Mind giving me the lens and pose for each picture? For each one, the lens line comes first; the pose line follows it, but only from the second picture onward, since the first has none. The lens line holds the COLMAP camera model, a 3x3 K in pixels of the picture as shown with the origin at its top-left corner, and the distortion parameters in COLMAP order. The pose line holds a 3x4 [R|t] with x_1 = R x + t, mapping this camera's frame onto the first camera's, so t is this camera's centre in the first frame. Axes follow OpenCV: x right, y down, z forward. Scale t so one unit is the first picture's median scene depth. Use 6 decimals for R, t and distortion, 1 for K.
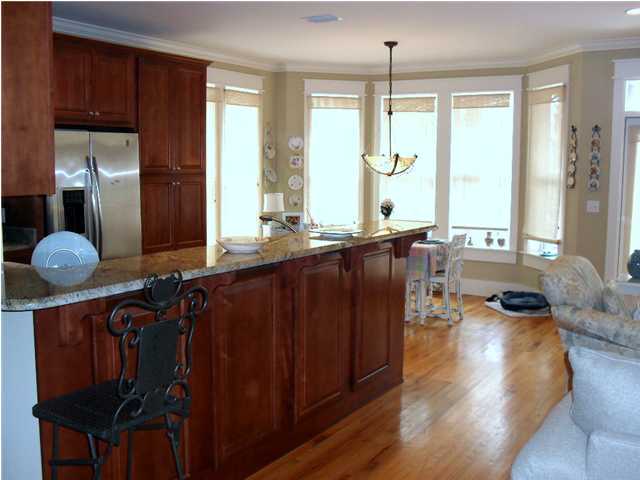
lens RADIAL K [[691.1, 0, 320.0], [0, 691.1, 240.0], [0, 0, 1]] dist [-0.198552, 0.251495]
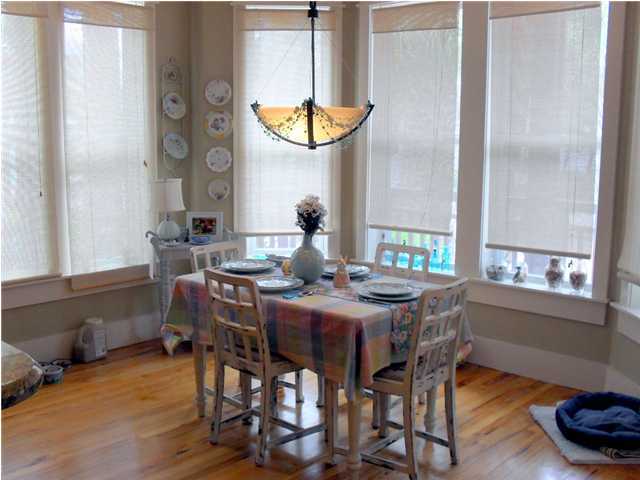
lens RADIAL K [[691.1, 0, 320.0], [0, 691.1, 240.0], [0, 0, 1]] dist [-0.198552, 0.251495]
pose [[0.979123, 0.027434, -0.201408, 0.174211], [-0.018894, 0.998844, 0.044202, -0.044150], [0.202388, -0.039474, 0.978509, 0.461905]]
